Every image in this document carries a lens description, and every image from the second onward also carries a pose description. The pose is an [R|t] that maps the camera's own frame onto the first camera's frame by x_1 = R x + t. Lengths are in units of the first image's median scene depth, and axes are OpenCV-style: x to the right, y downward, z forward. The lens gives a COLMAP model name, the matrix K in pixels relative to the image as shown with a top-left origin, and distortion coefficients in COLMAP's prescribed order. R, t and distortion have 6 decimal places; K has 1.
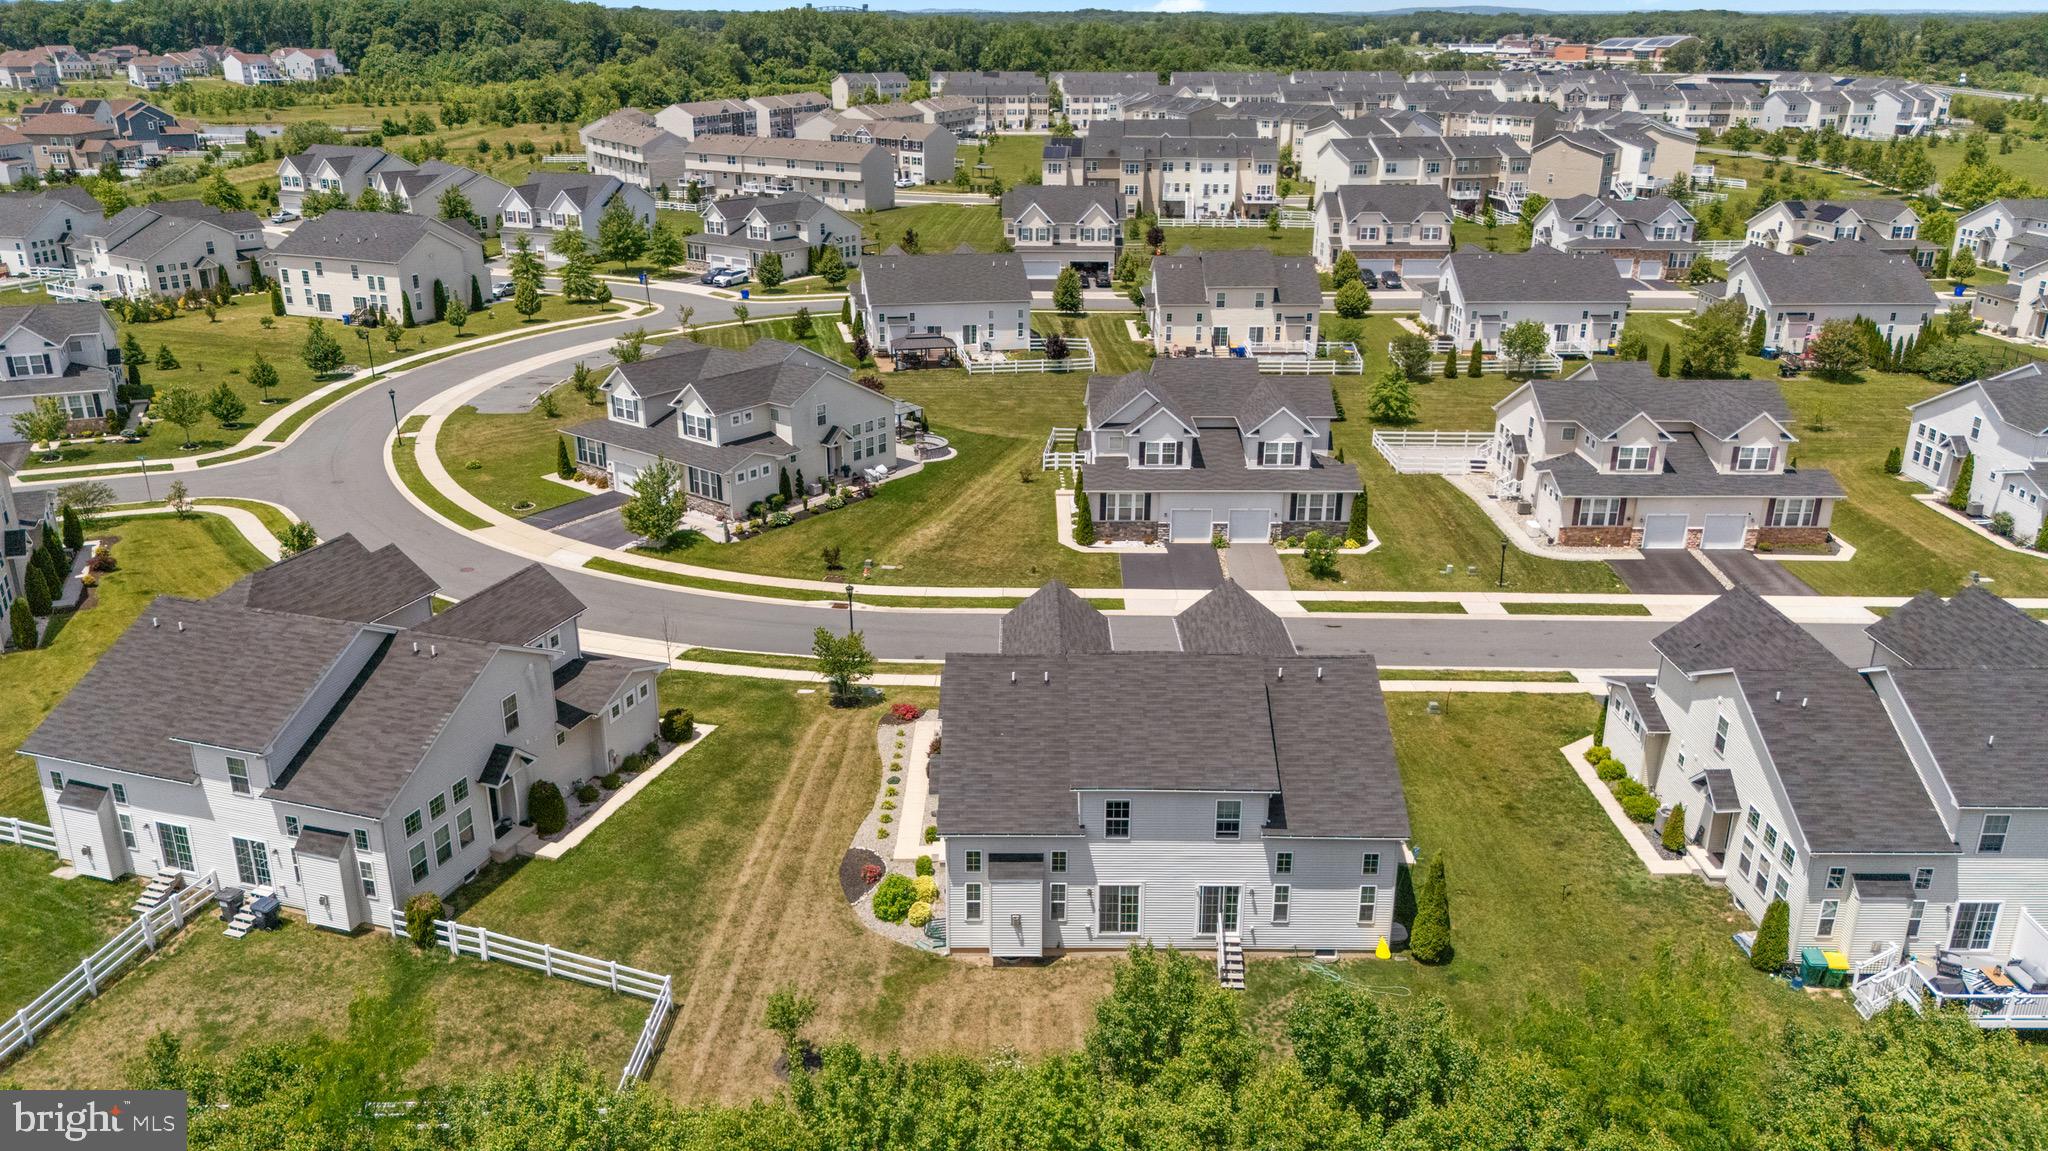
lens RADIAL K [[1507.4, 0, 1030.6], [0, 1507.4, 567.3], [0, 0, 1]] dist [0.084104, -0.093114]
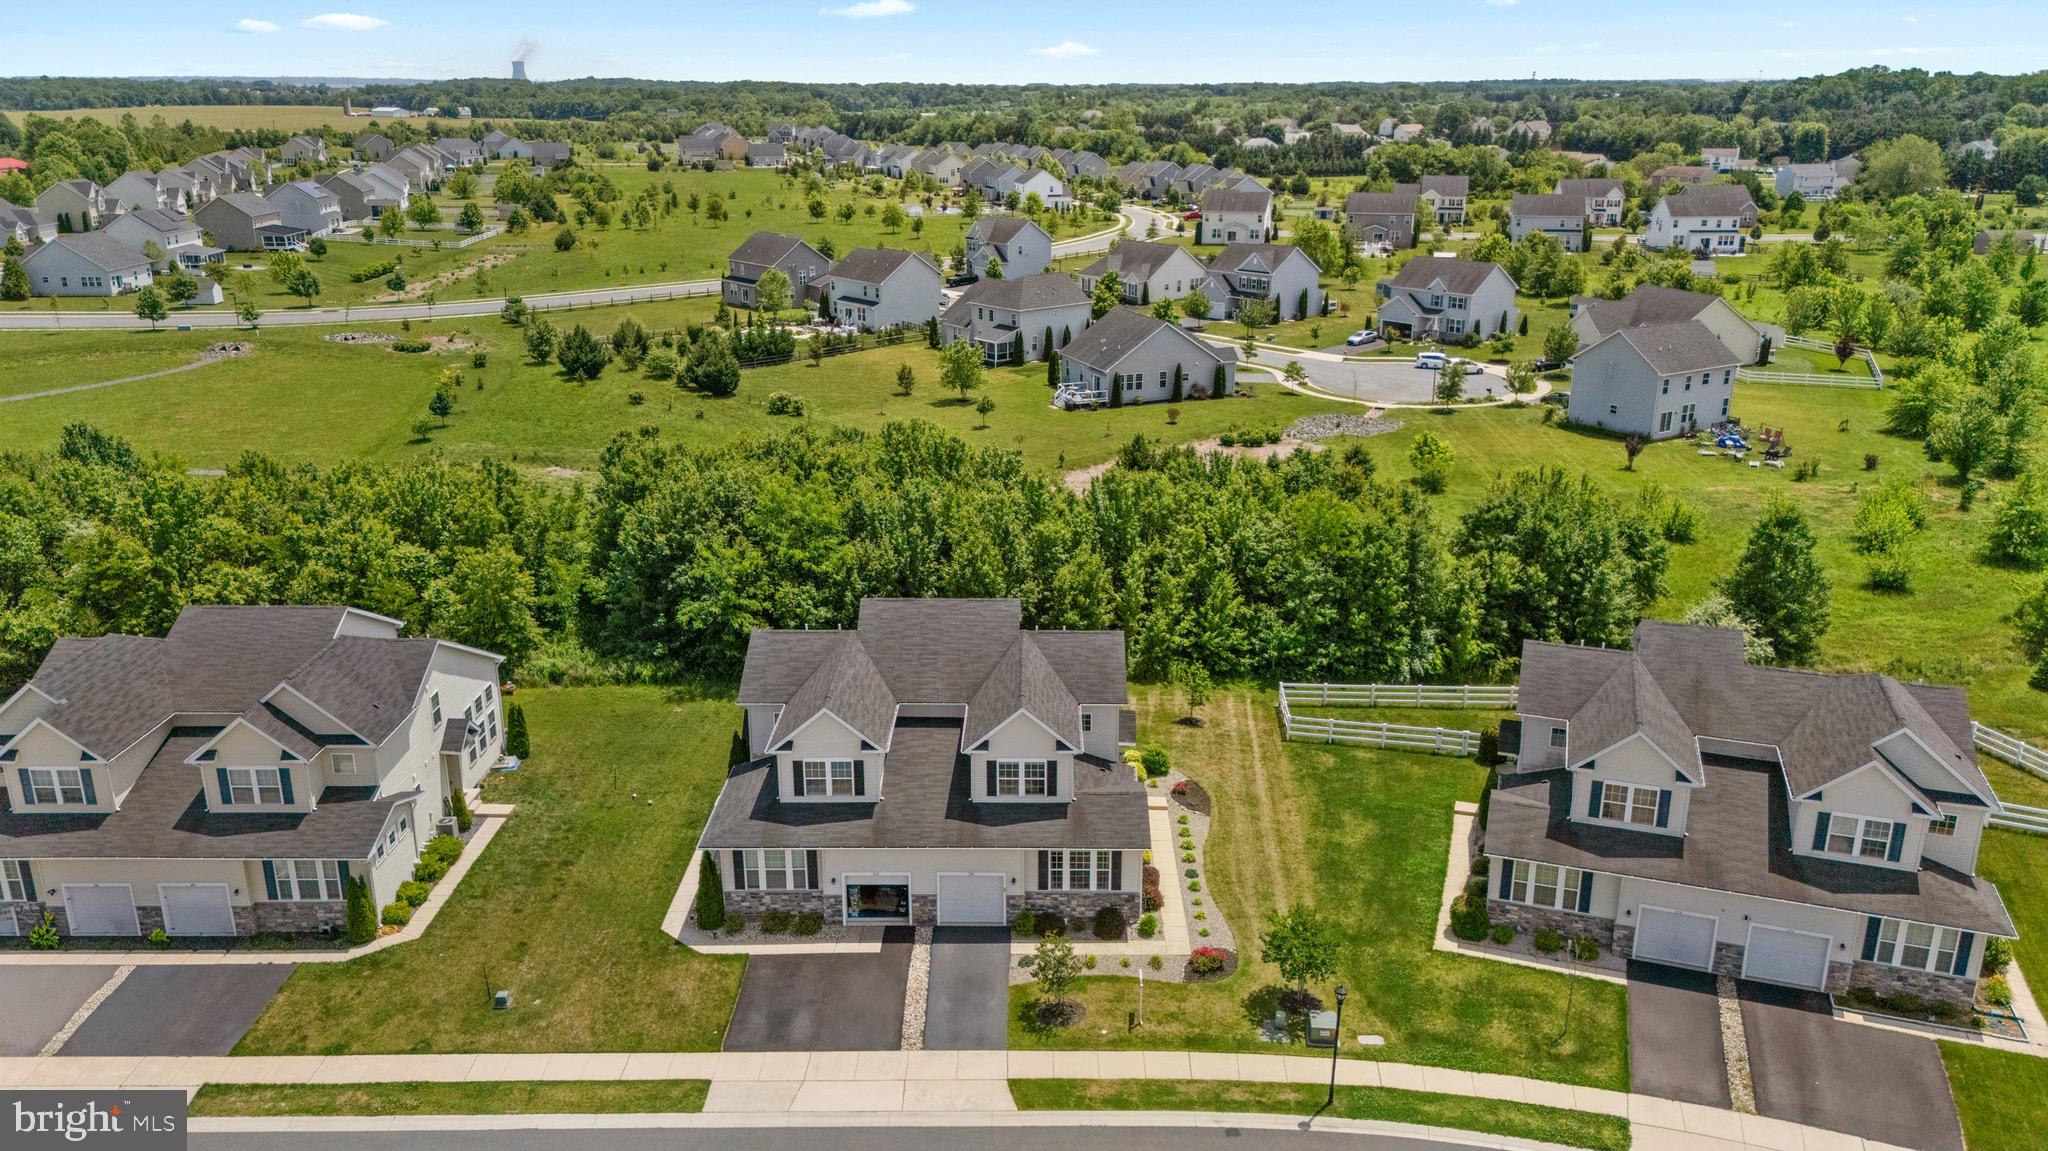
lens RADIAL K [[1484.5, 0, 1031.9], [0, 1484.5, 567.0], [0, 0, 1]] dist [0.078740, -0.088730]
pose [[-0.999861, -0.012781, 0.010737, 0.001920], [-0.003564, 0.791844, 0.610713, -0.403092], [-0.016308, 0.610589, -0.791780, 1.113979]]
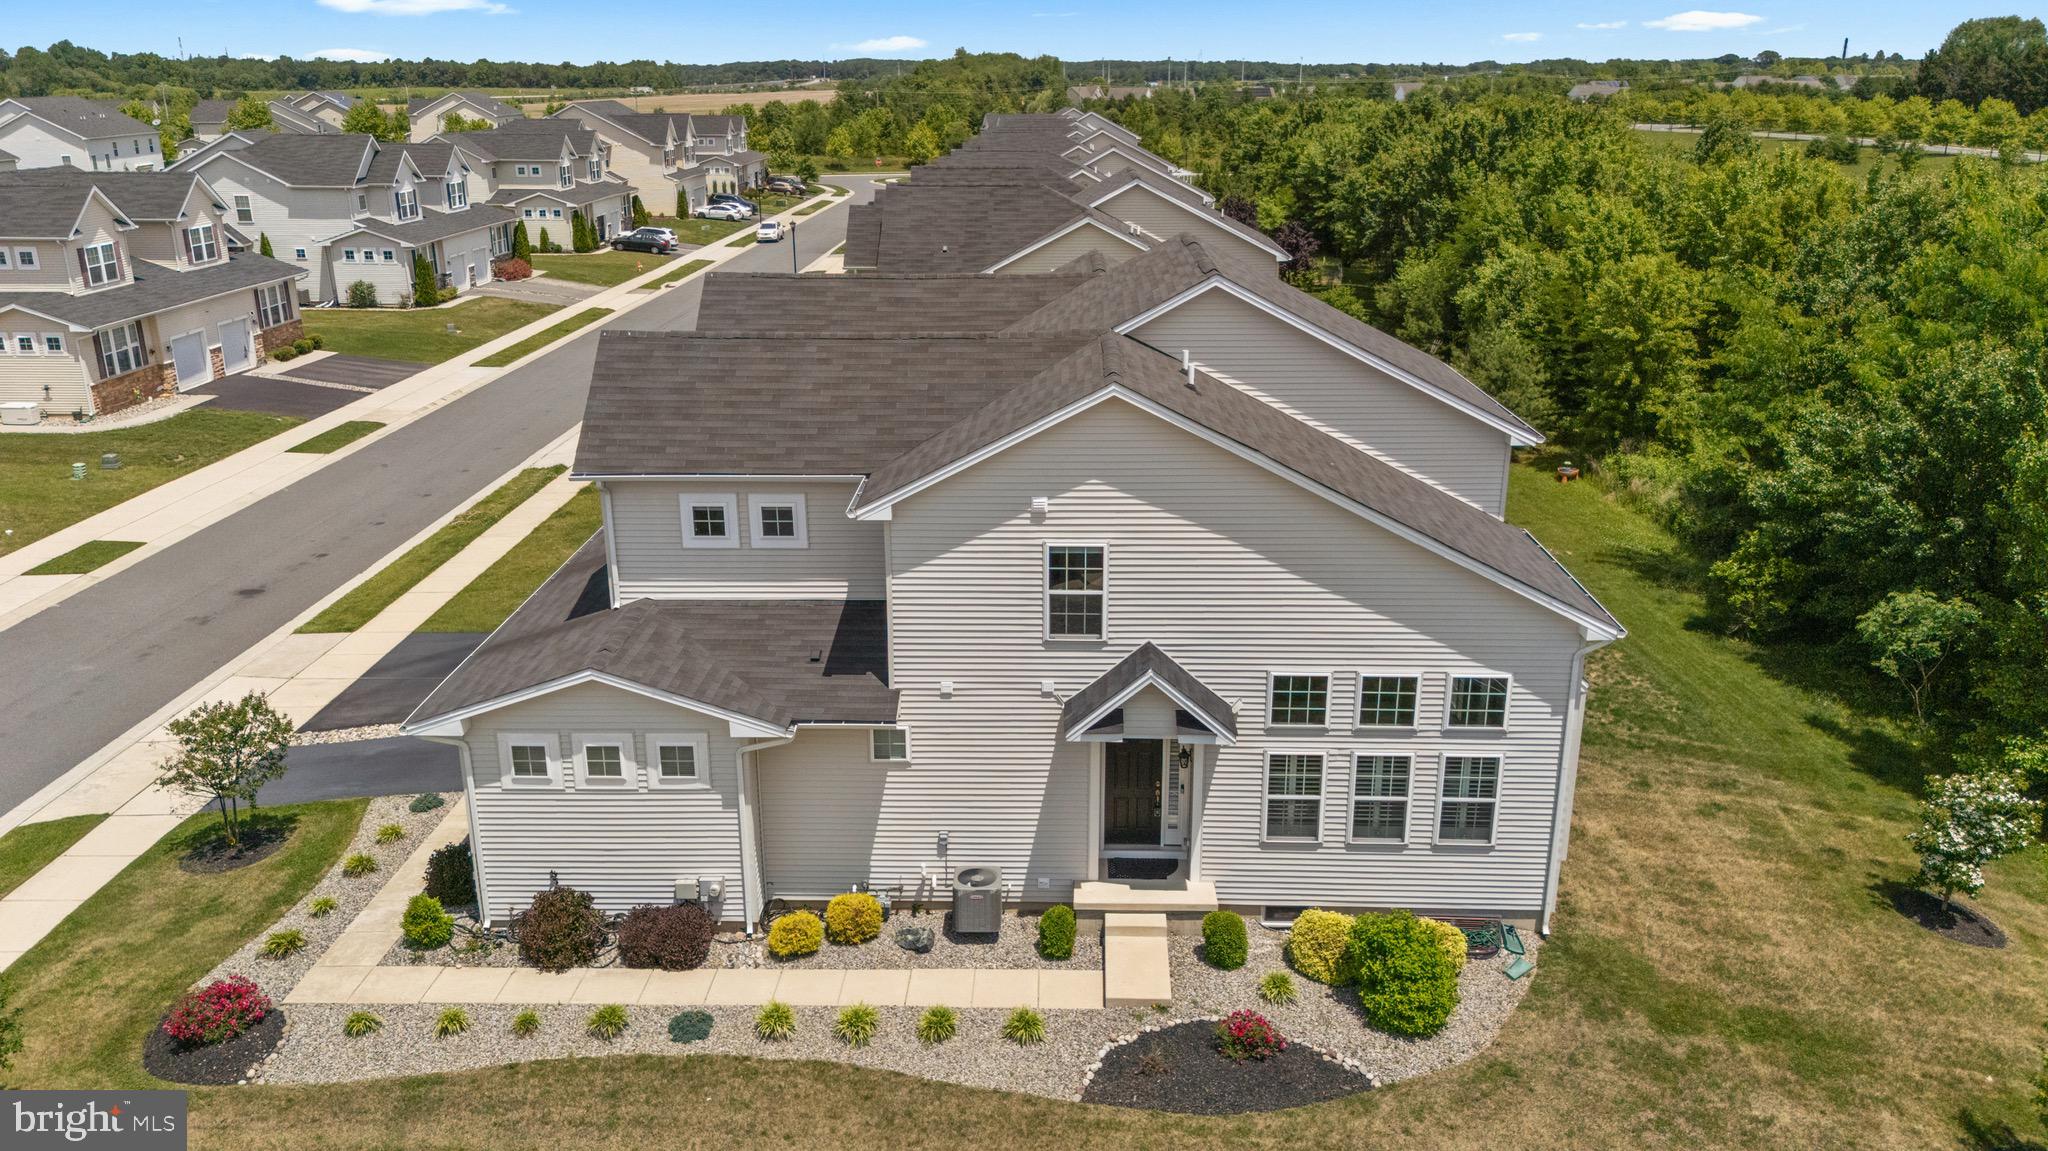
lens RADIAL K [[1507.4, 0, 1030.6], [0, 1507.4, 567.3], [0, 0, 1]] dist [0.084104, -0.093114]
pose [[0.025179, -0.314209, 0.949020, -0.247355], [0.343579, 0.894212, 0.286947, -0.008426], [-0.938786, 0.318838, 0.130471, 0.587425]]
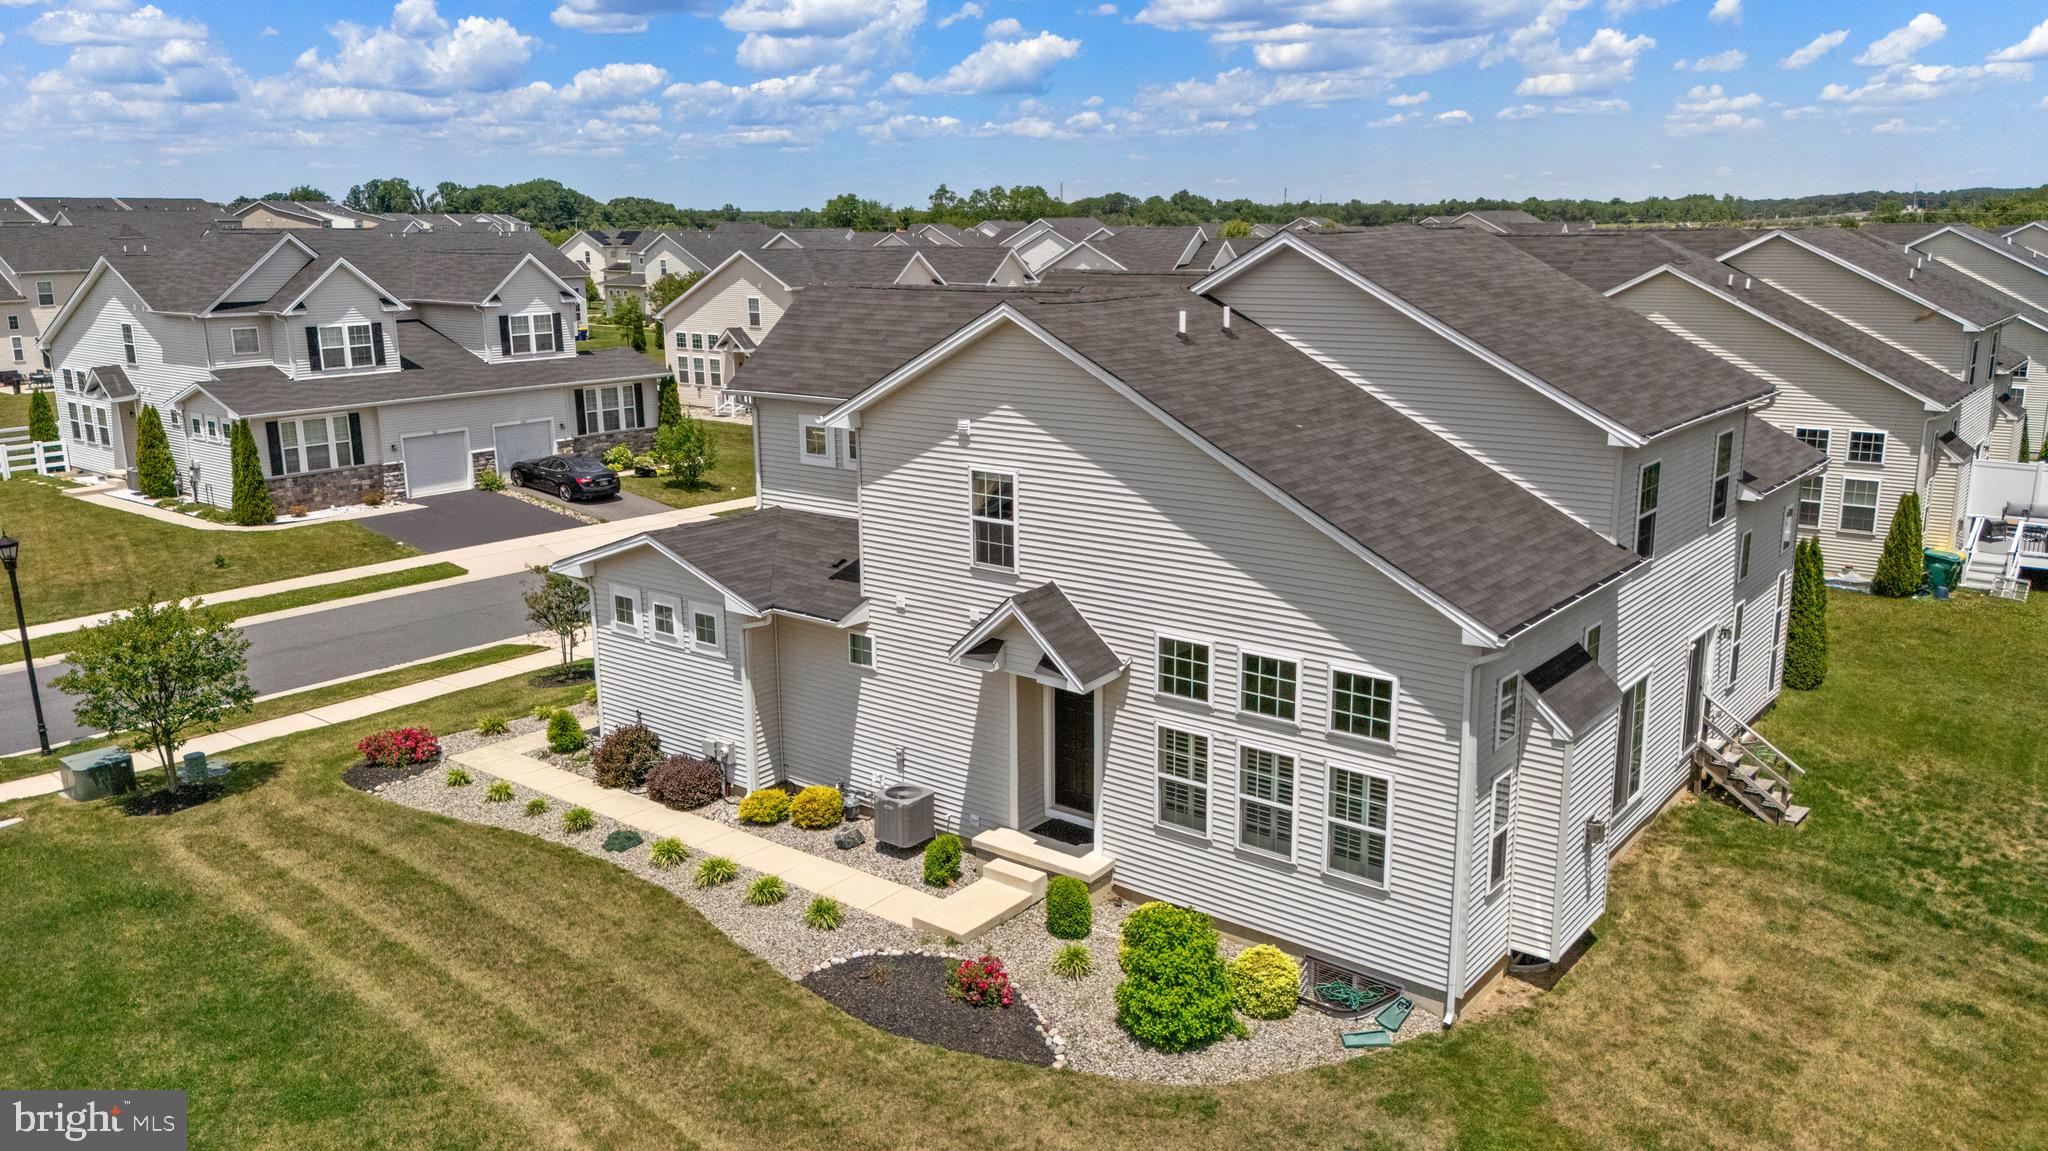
lens RADIAL K [[1519.1, 0, 1029.0], [0, 1519.1, 576.0], [0, 0, 1]] dist [0.090986, -0.097278]
pose [[0.622223, -0.187987, 0.759934, -0.204628], [0.278461, 0.960400, 0.009577, 0.070619], [-0.731640, 0.205653, 0.649930, 0.459569]]
